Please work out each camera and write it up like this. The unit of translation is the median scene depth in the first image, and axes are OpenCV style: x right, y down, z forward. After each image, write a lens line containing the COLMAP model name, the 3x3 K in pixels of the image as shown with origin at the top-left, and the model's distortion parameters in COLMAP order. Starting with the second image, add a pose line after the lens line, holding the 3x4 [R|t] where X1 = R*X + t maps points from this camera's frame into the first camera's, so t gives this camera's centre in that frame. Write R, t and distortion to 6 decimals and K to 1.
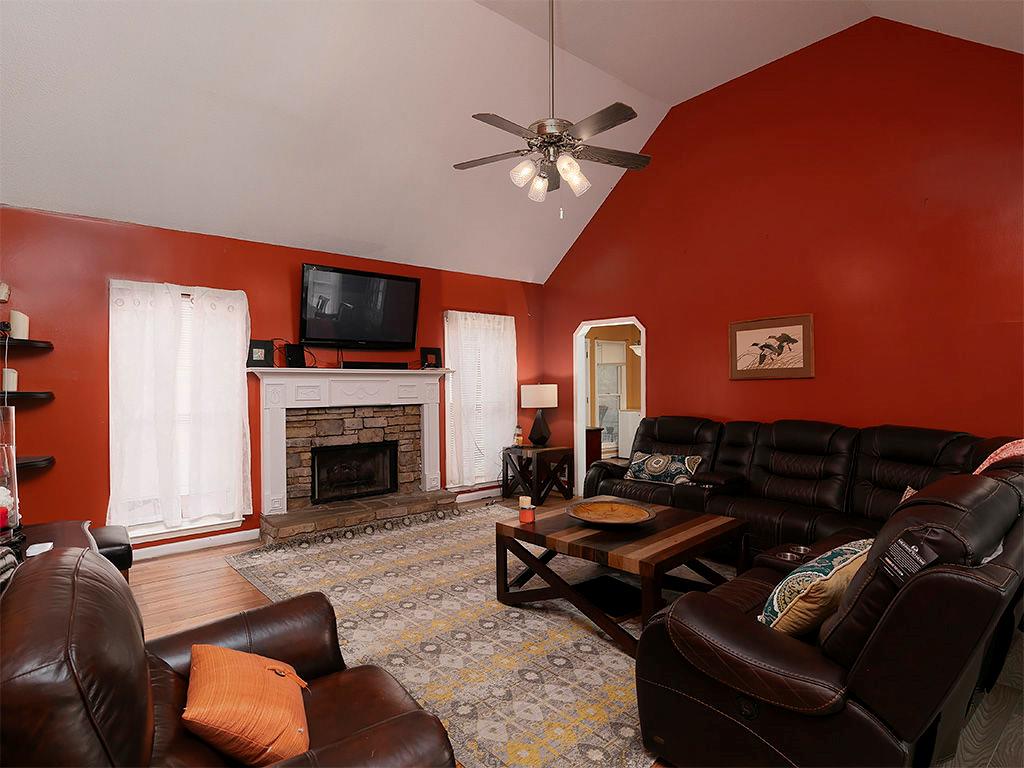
lens RADIAL K [[502.3, 0, 497.2], [0, 502.3, 382.5], [0, 0, 1]] dist [0.001224, 0.000324]
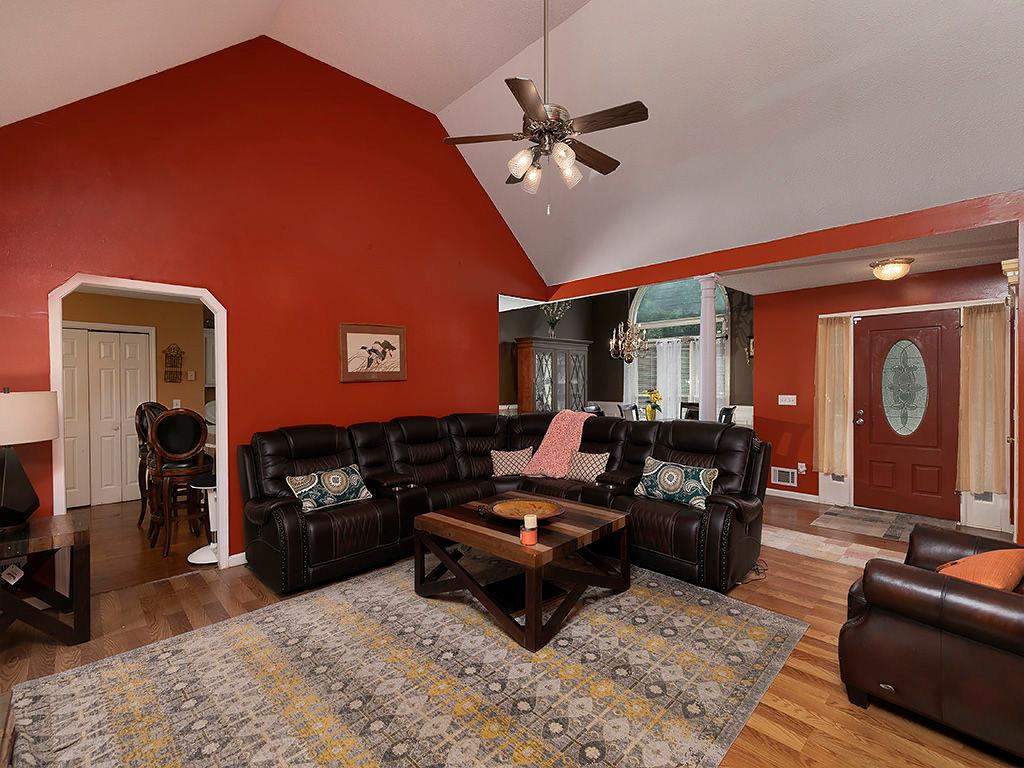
lens RADIAL K [[484.0, 0, 577.1], [0, 484.0, 382.1], [0, 0, 1]] dist [0.003019, 0.000203]
pose [[-0.121205, 0.002969, 0.992623, -0.537446], [0.010447, 0.999944, -0.001716, 0.000596], [-0.992573, 0.010162, -0.121229, 0.700654]]
